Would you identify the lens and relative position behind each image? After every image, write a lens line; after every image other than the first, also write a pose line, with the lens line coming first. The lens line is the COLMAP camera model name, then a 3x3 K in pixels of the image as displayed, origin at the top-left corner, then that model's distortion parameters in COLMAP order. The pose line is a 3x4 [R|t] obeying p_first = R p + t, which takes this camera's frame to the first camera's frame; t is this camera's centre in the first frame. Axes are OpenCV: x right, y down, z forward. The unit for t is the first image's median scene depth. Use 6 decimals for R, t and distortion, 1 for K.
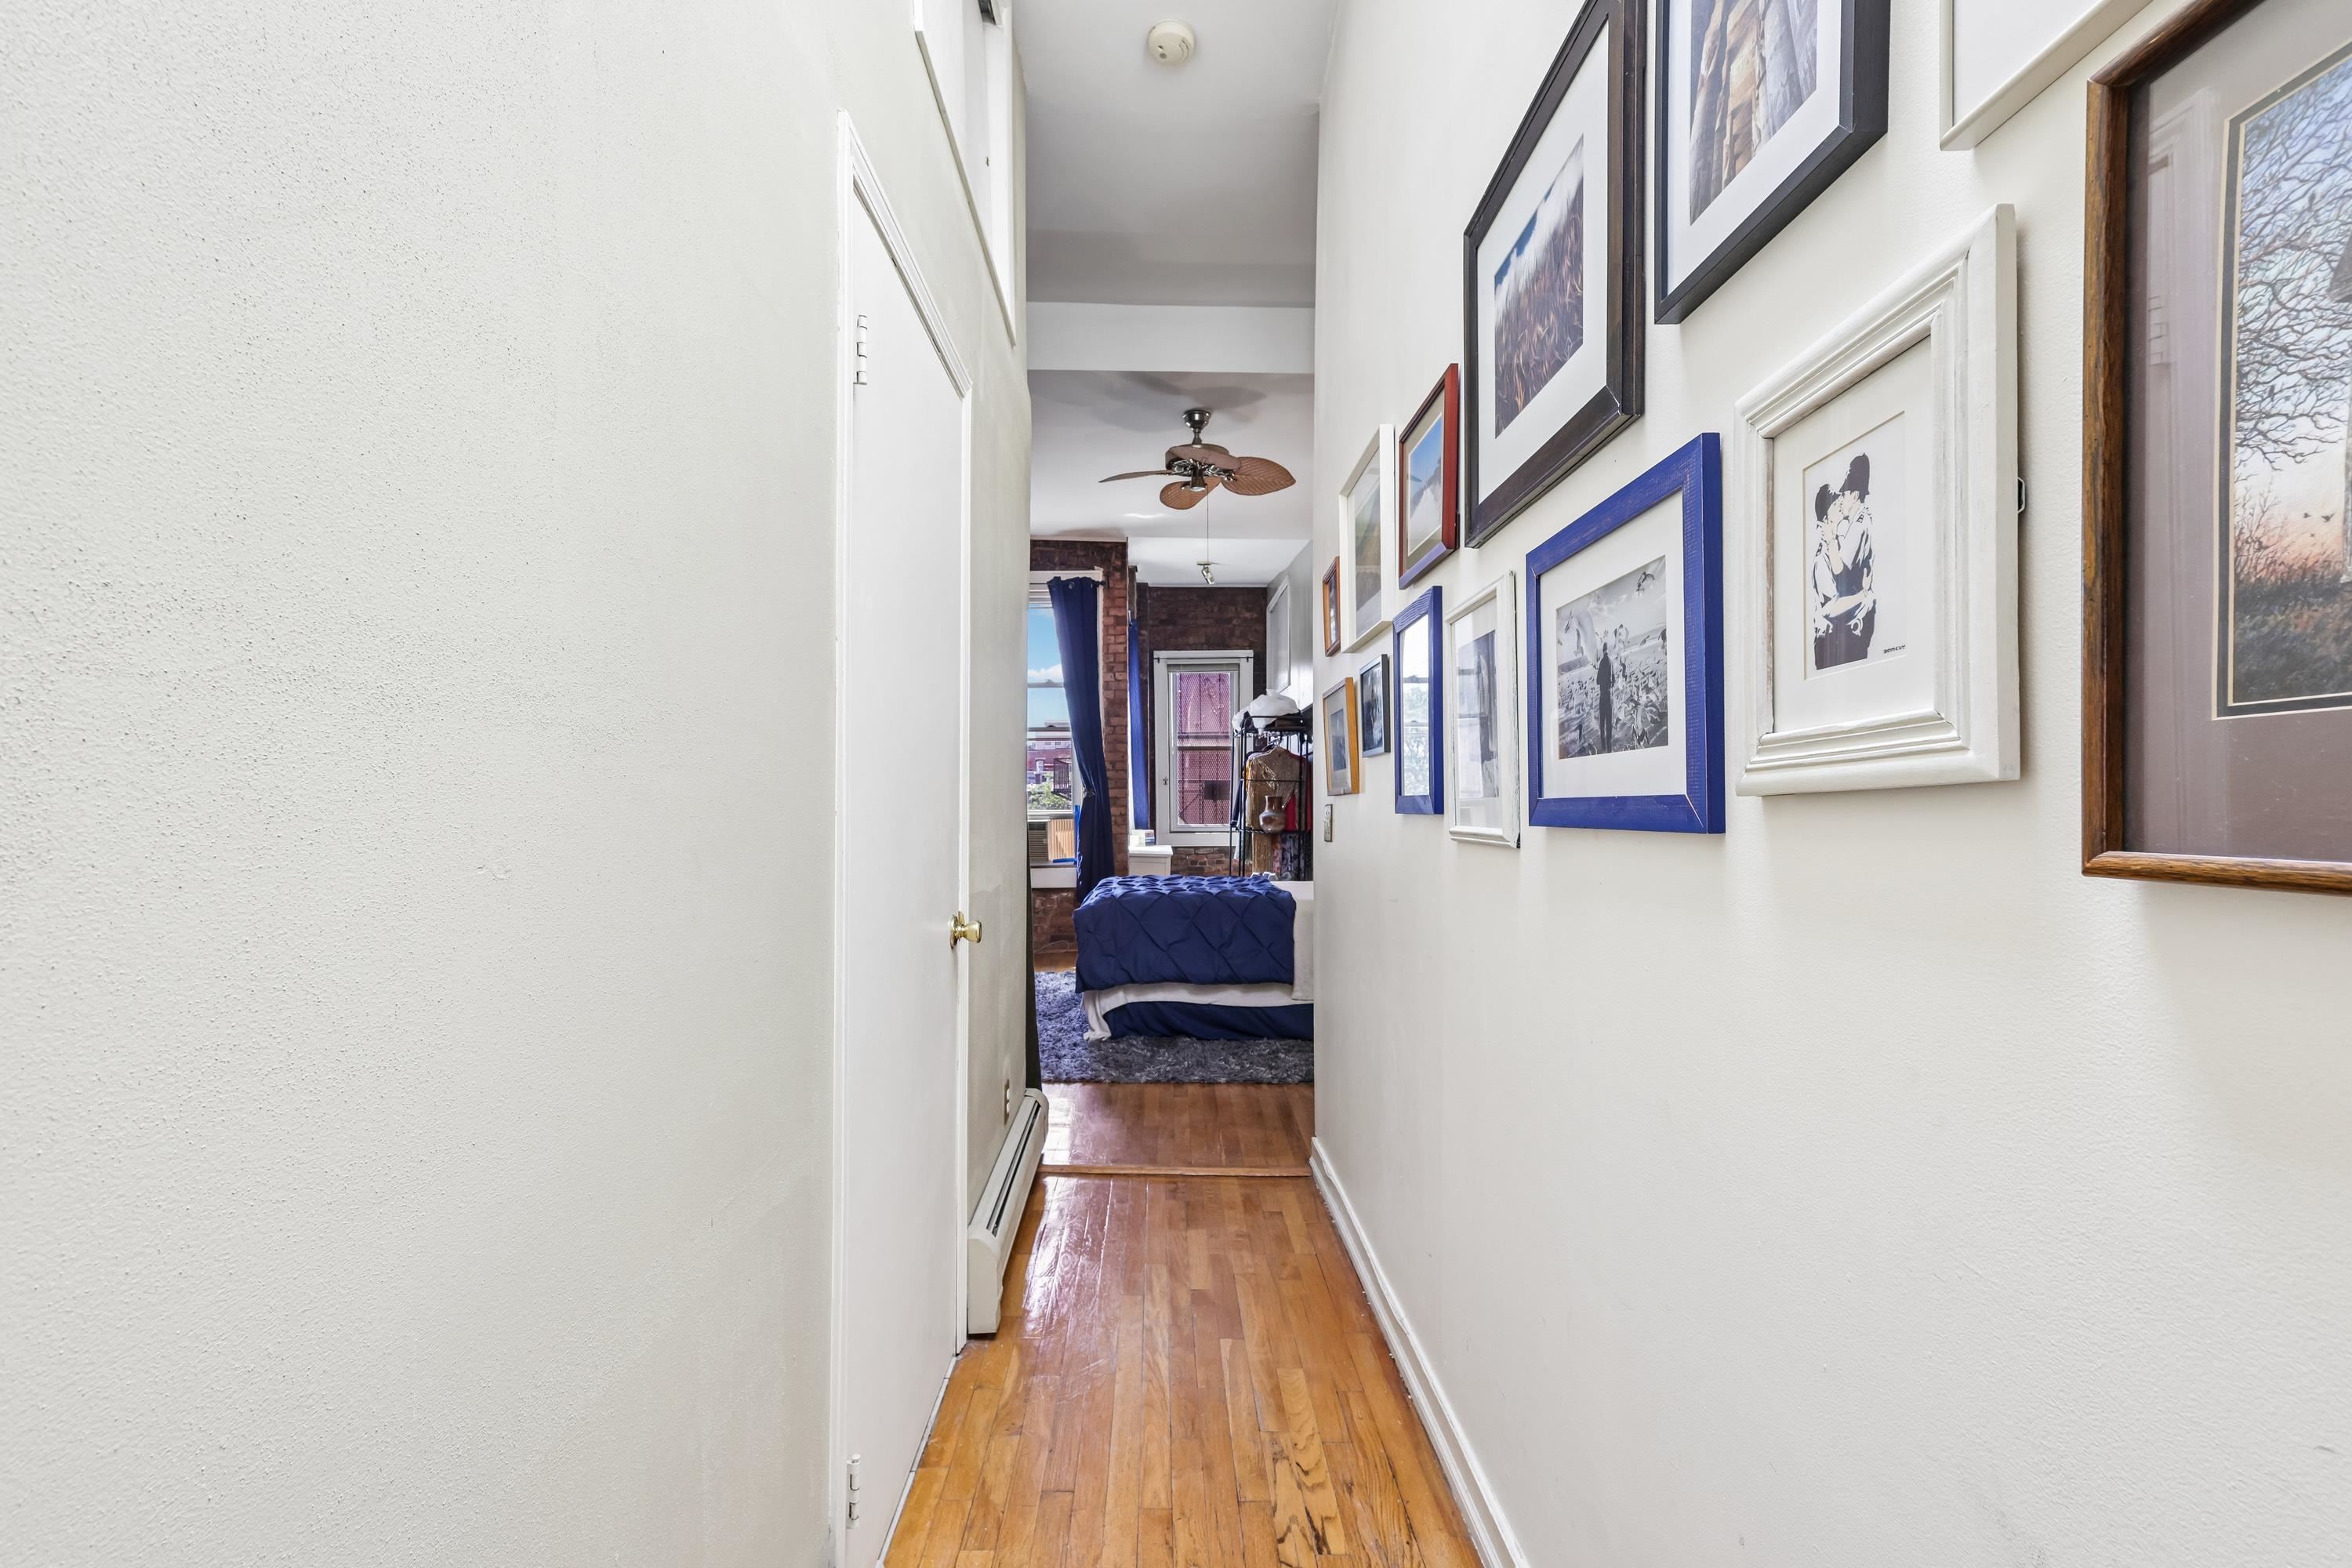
lens RADIAL K [[1083.0, 0, 1169.6], [0, 1083.0, 815.8], [0, 0, 1]] dist [-0.000257, 0.000236]
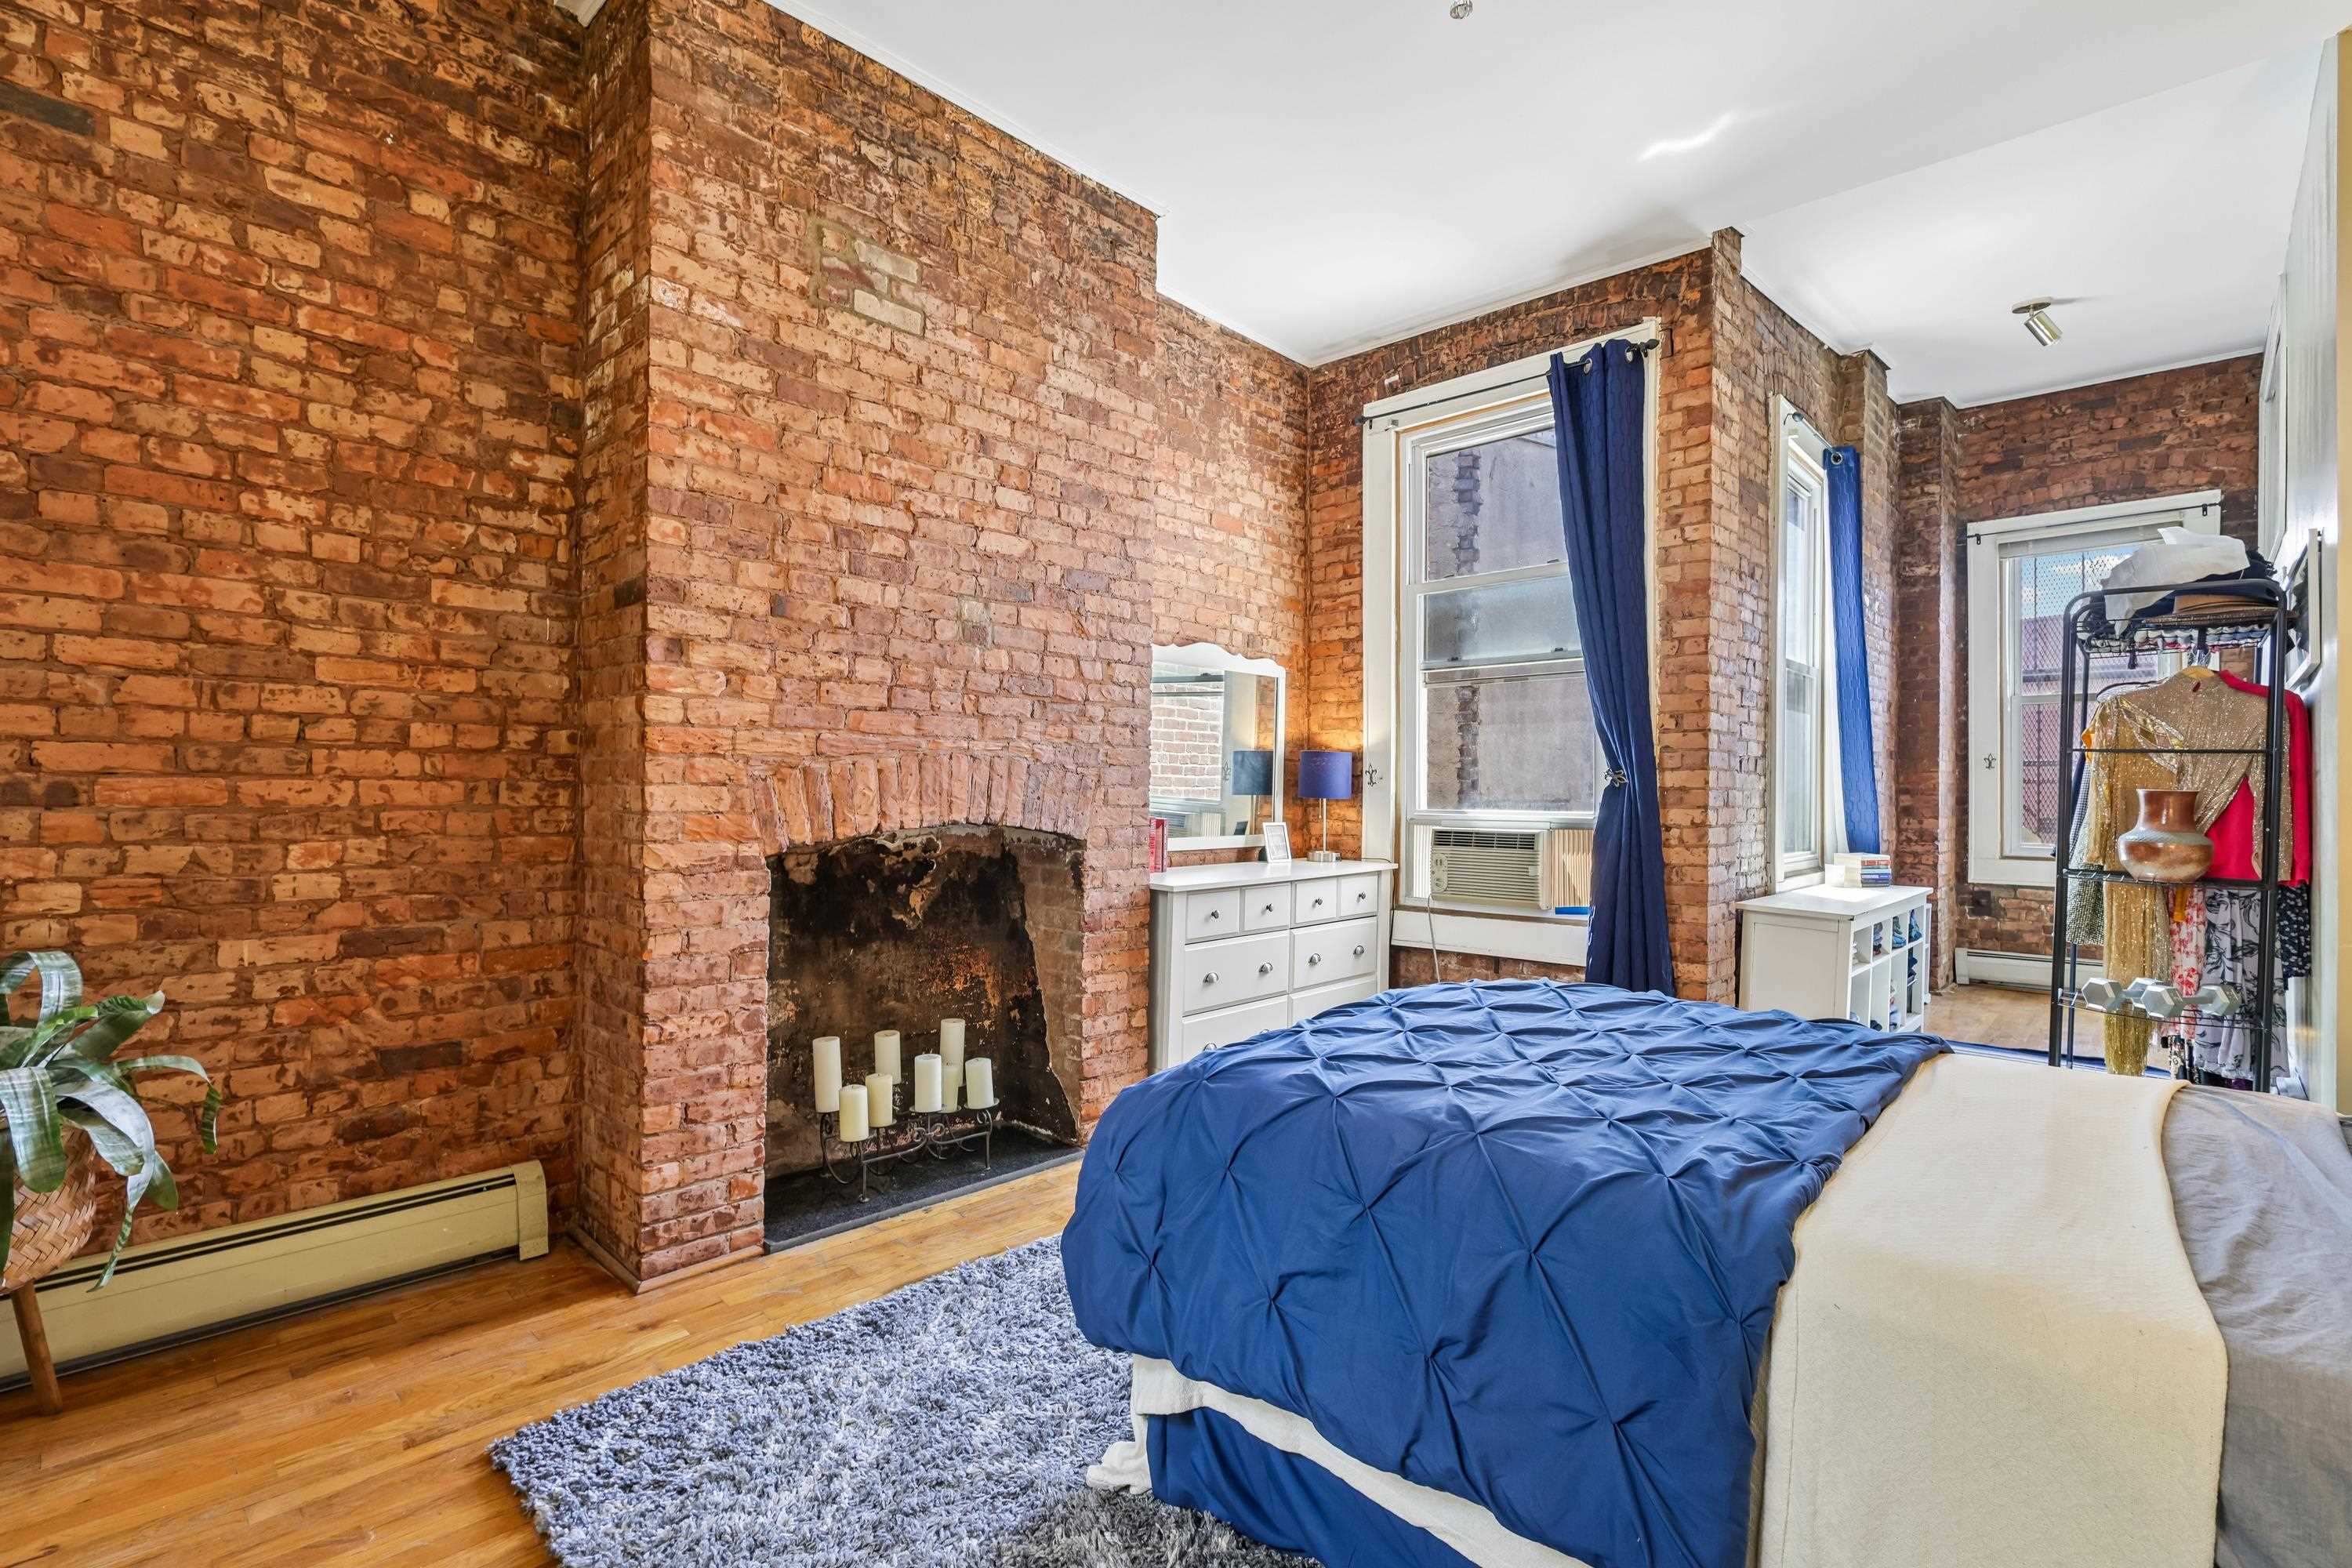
lens RADIAL K [[1093.3, 0, 1164.2], [0, 1093.3, 780.4], [0, 0, 1]] dist [-0.002645, 0.001134]
pose [[0.716173, 0.006396, -0.697893, 0.113914], [-0.023462, 0.999613, -0.014915, -0.007297], [0.697528, 0.027055, 0.716046, 0.464277]]
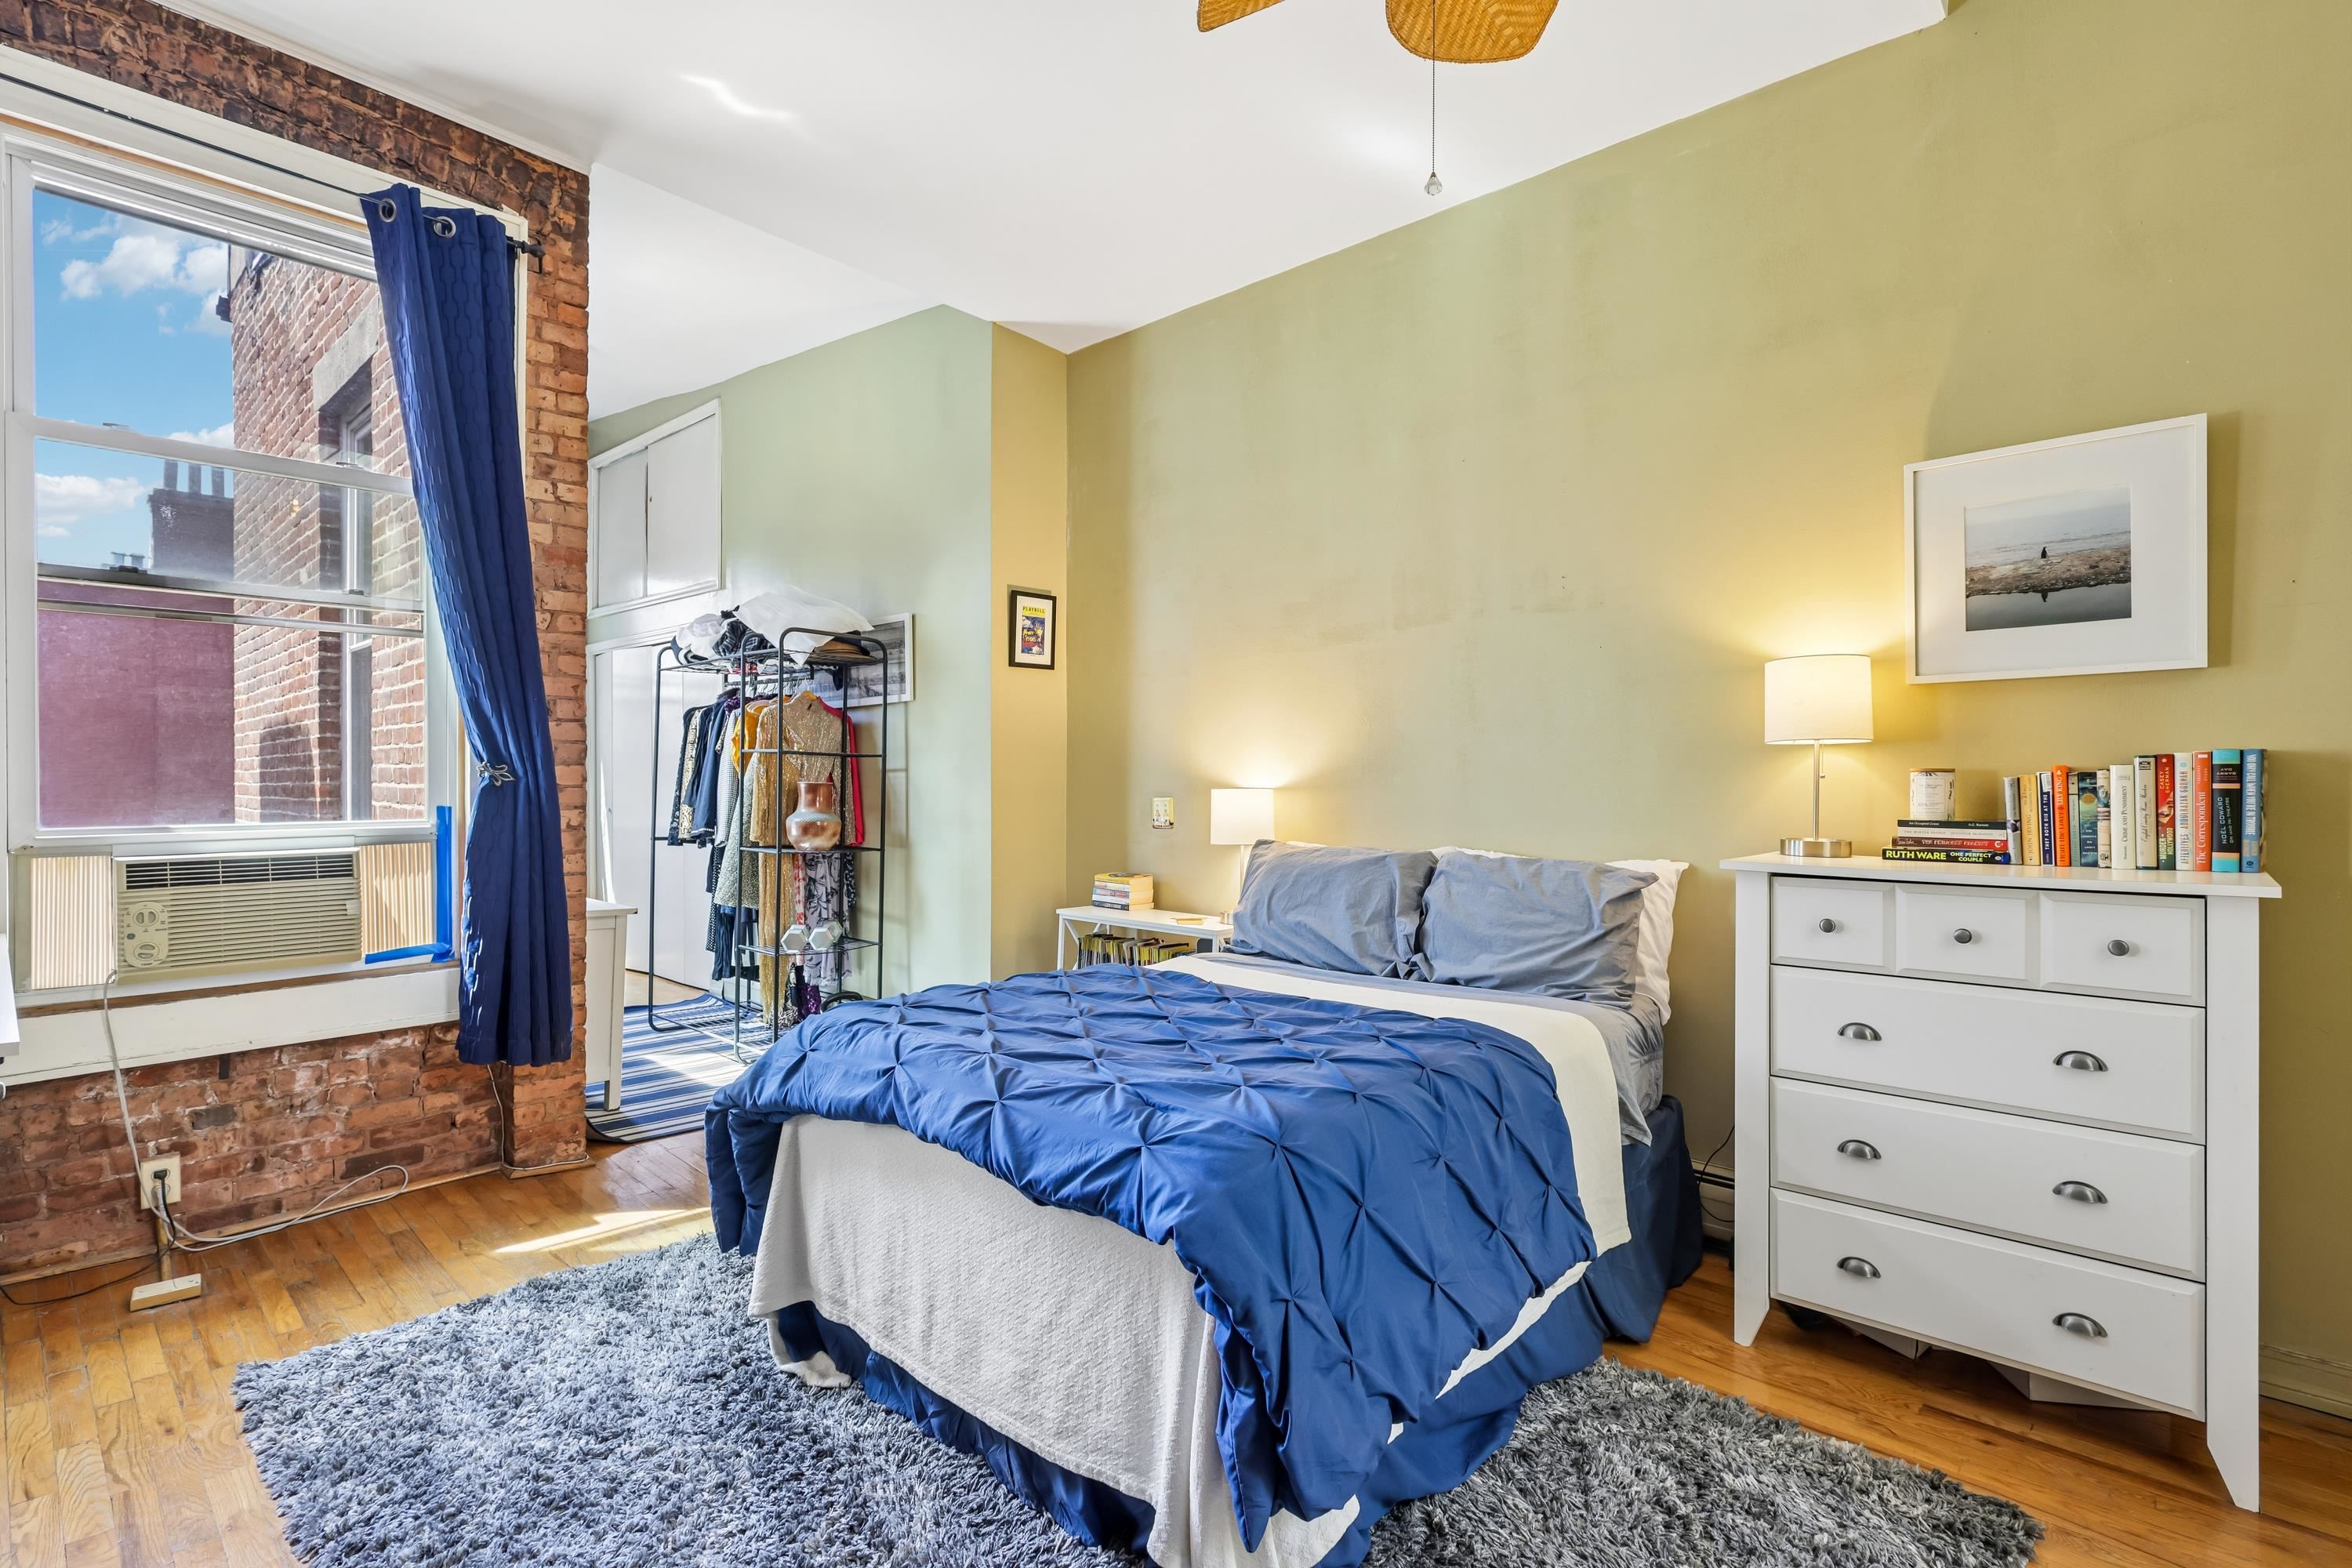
lens RADIAL K [[1081.8, 0, 1176.0], [0, 1081.8, 784.0], [0, 0, 1]] dist [-0.002790, 0.000626]
pose [[0.675297, 0.002857, 0.737541, -0.180309], [0.005370, 0.999947, -0.008790, -0.012047], [-0.737527, 0.009896, 0.675246, 0.513610]]
